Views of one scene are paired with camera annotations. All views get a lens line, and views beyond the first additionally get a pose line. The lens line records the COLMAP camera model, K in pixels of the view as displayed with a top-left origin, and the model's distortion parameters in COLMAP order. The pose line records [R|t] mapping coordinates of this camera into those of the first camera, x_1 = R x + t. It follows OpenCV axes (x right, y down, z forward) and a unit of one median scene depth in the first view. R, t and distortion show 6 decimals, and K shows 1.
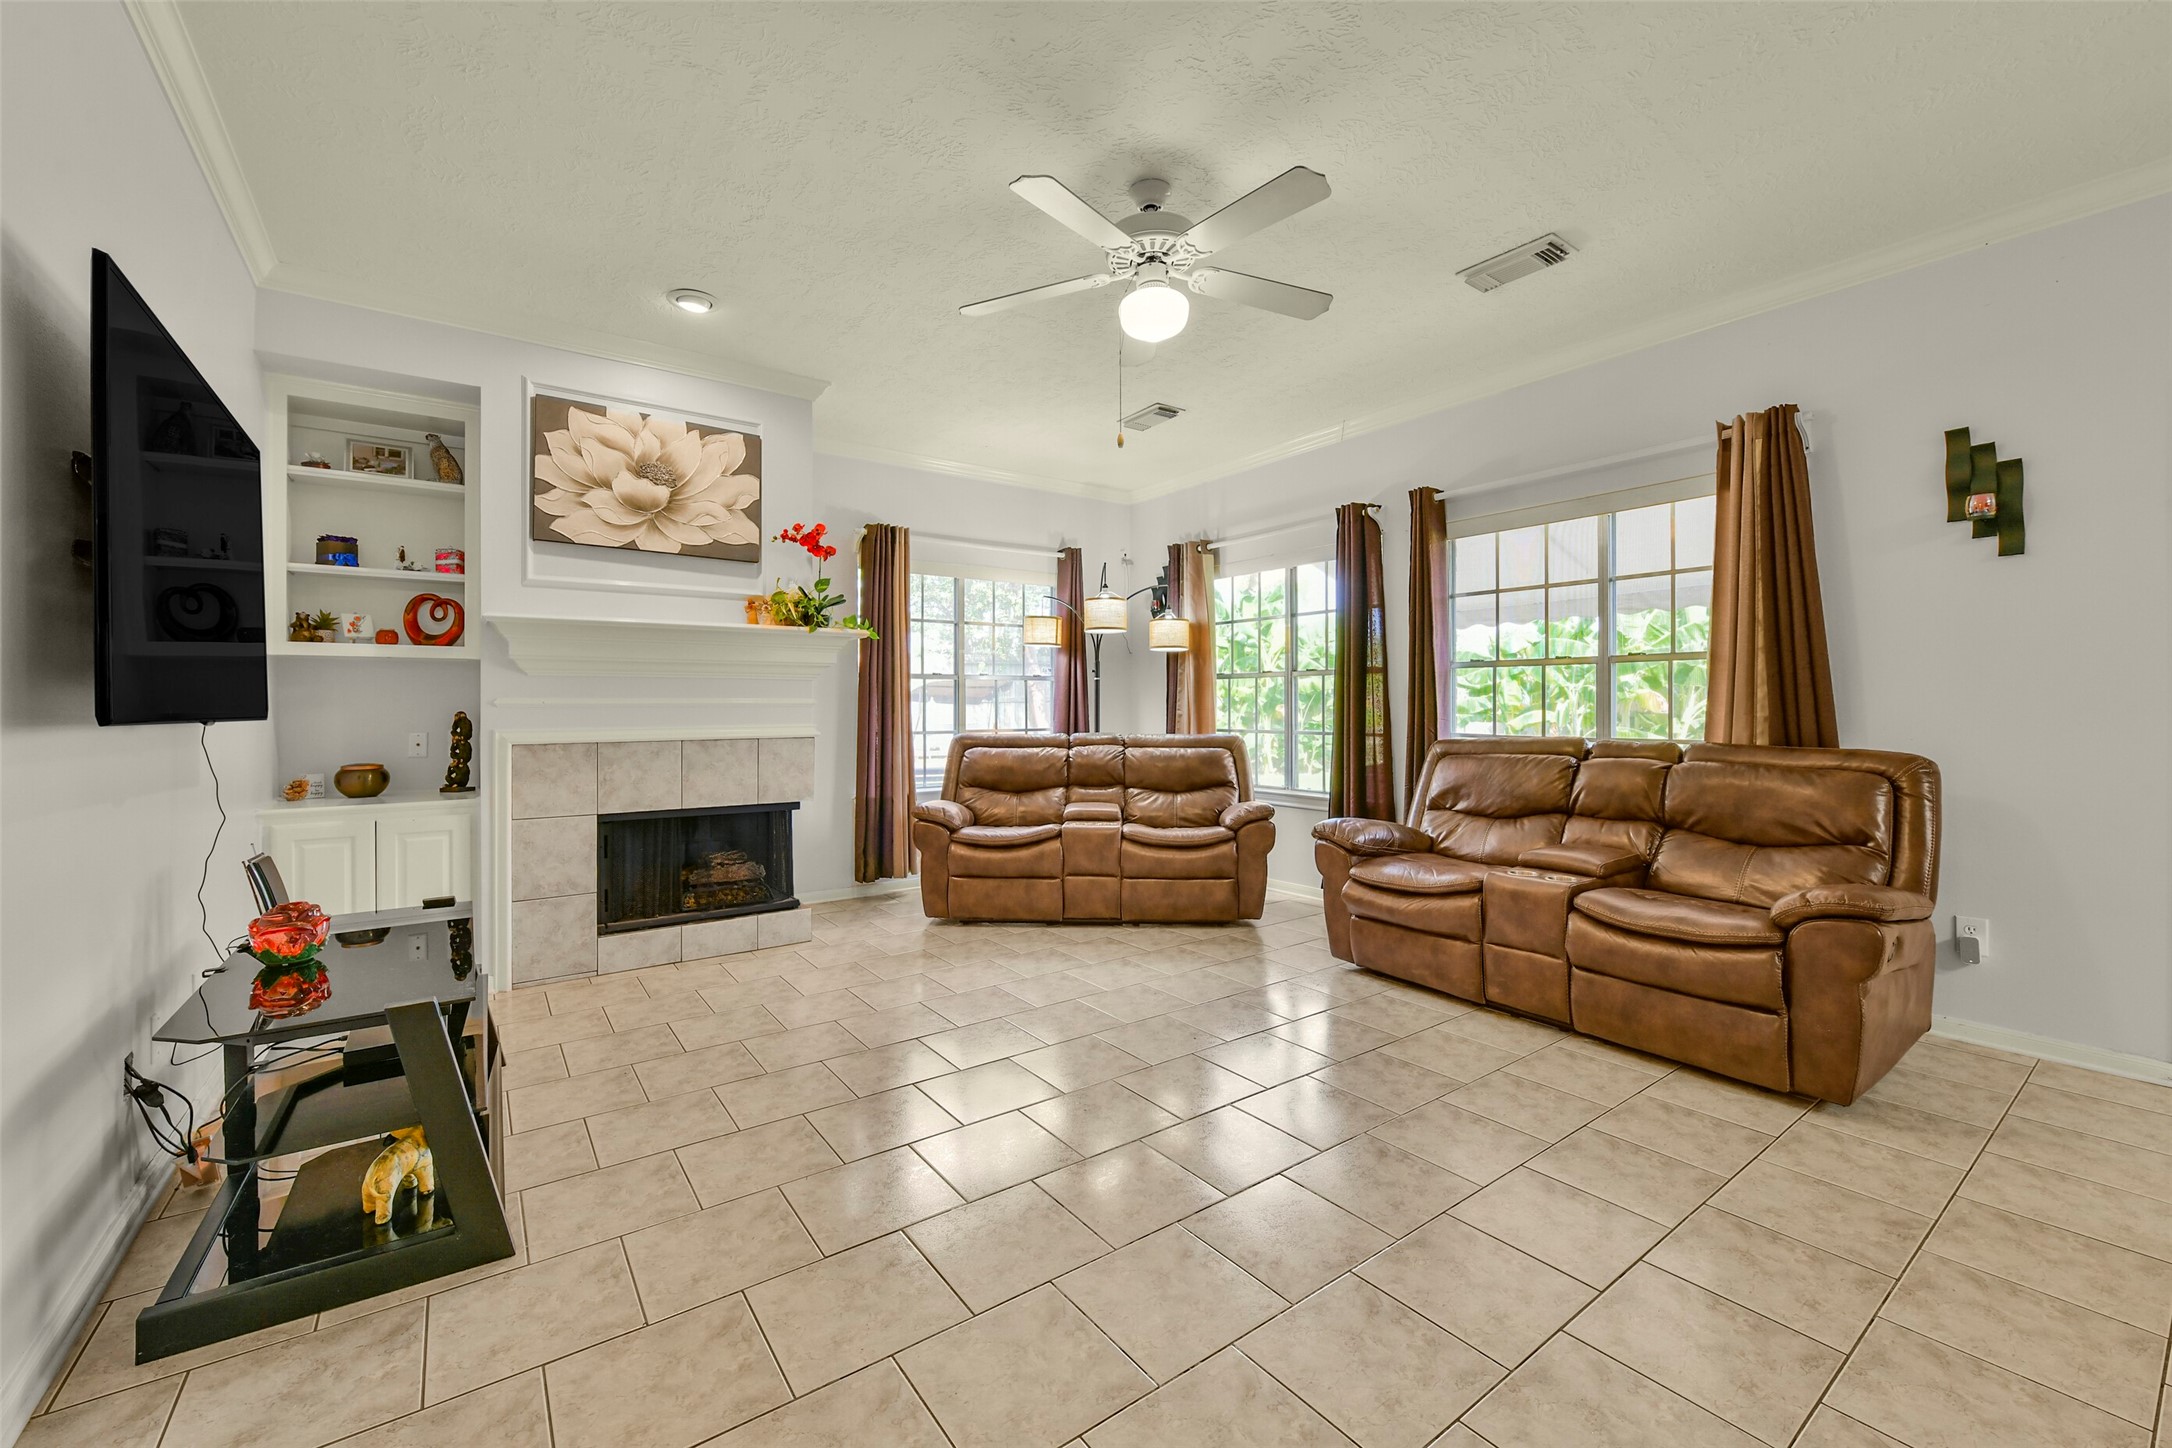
lens RADIAL K [[862.8, 0, 1087.2], [0, 862.8, 735.5], [0, 0, 1]] dist [0.000475, 0.000039]
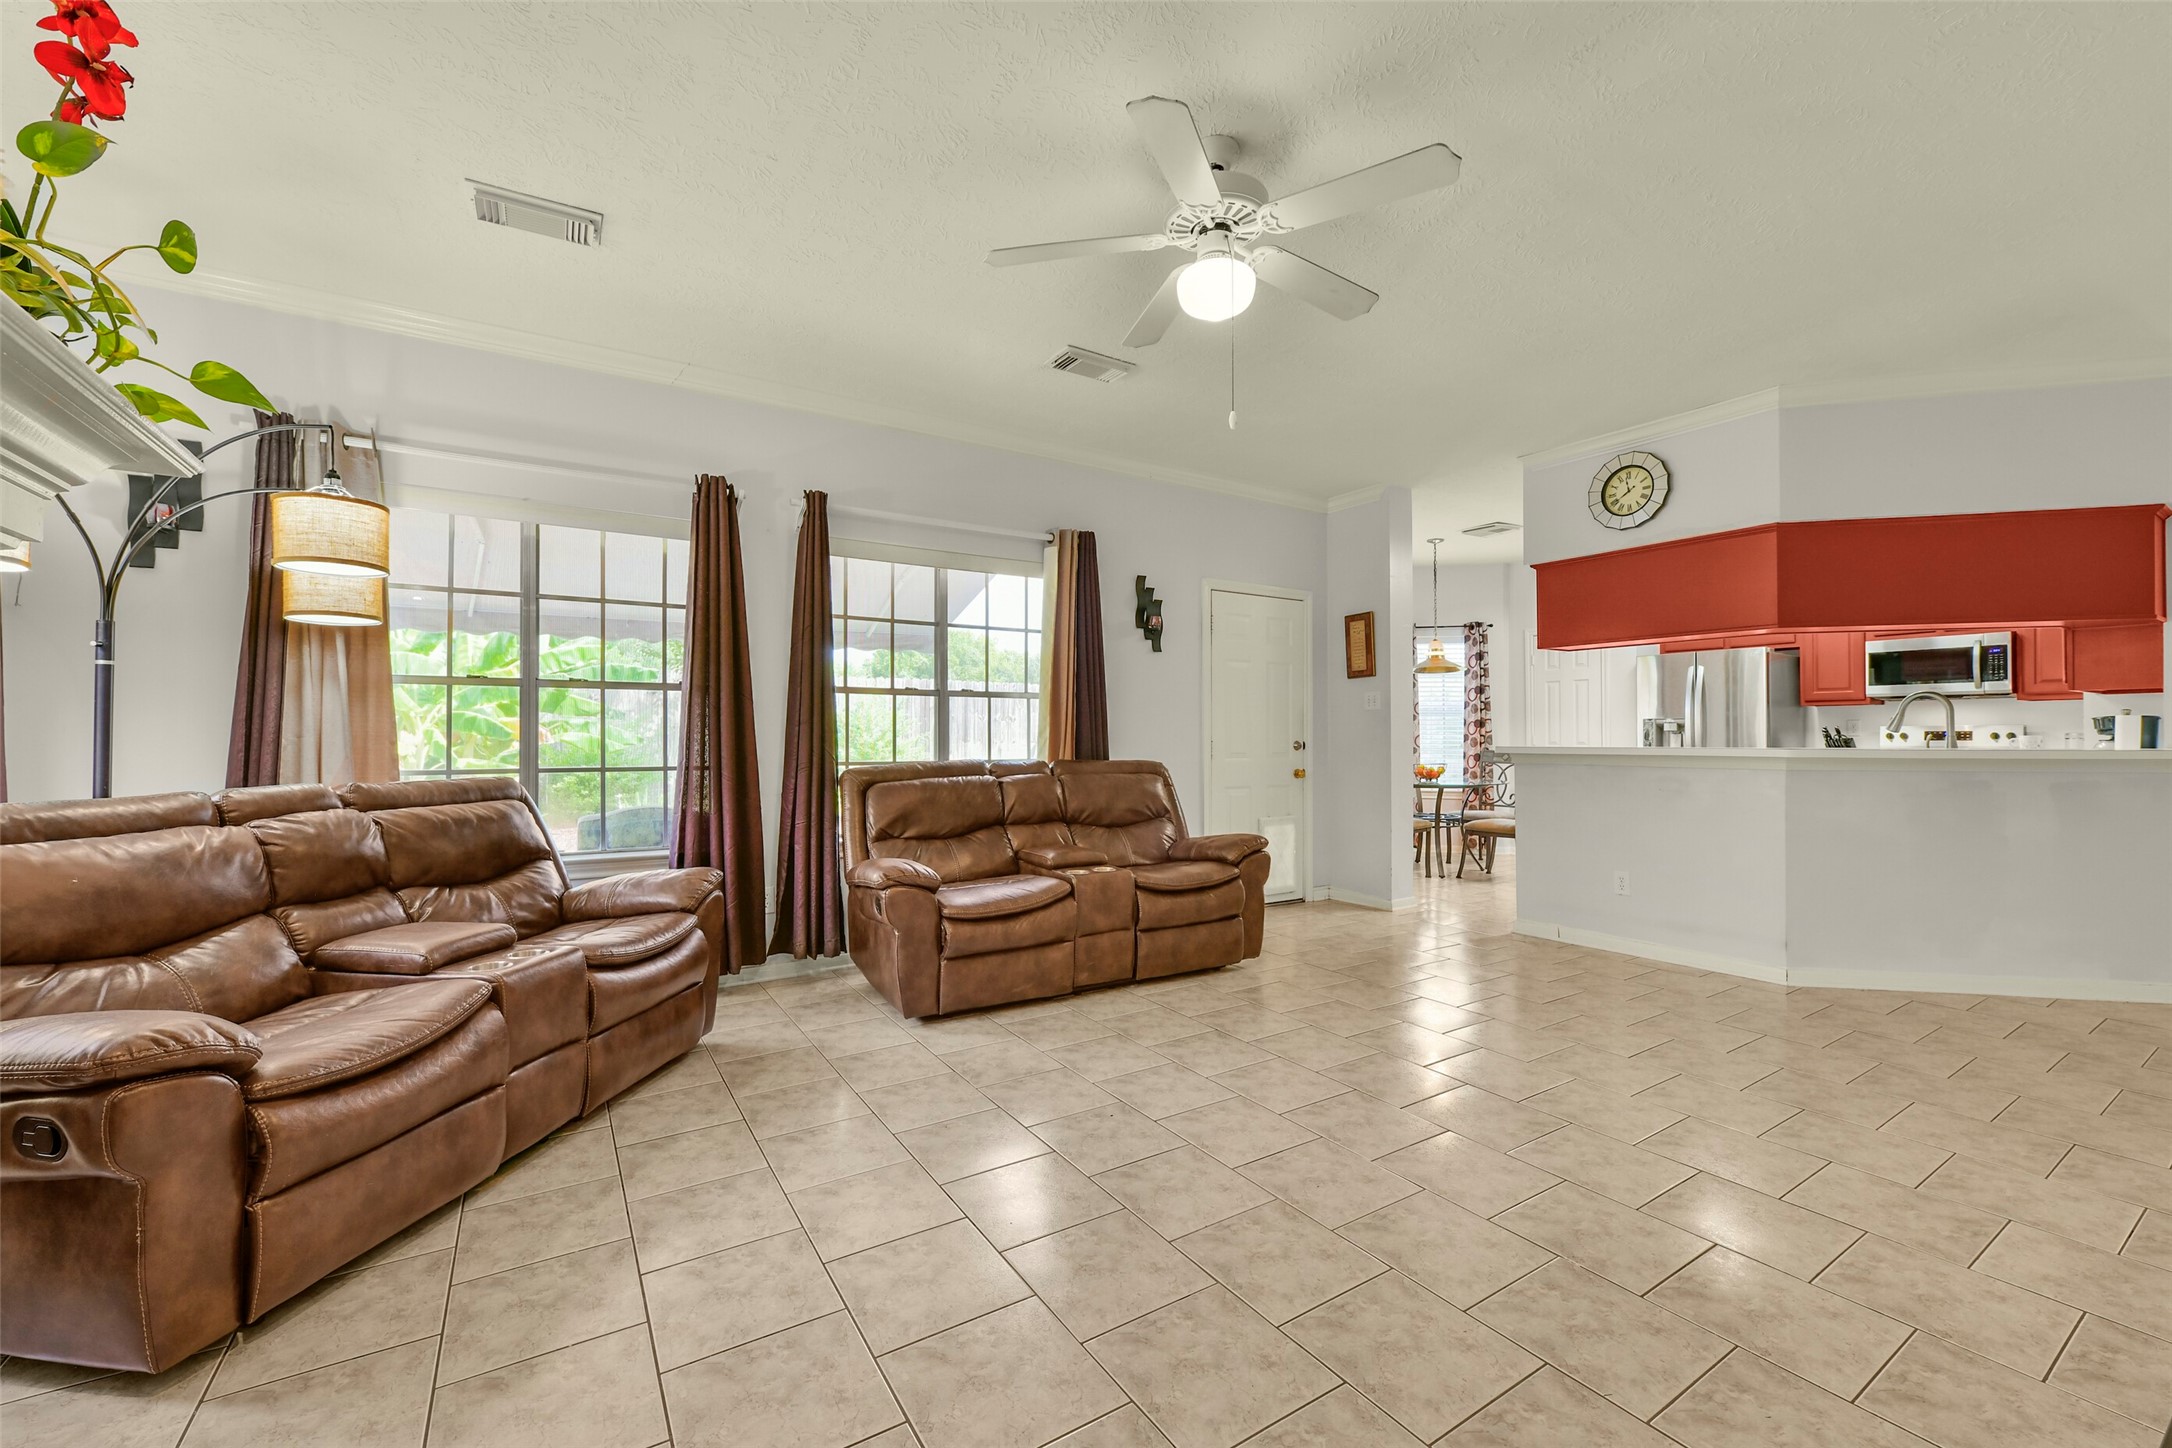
lens RADIAL K [[877.6, 0, 1095.0], [0, 877.6, 757.7], [0, 0, 1]] dist [0.002698, 0.000300]
pose [[0.060701, -0.019141, 0.997972, -0.618775], [0.033160, 0.999303, 0.017149, -0.016295], [-0.997605, 0.032052, 0.061294, 0.793649]]
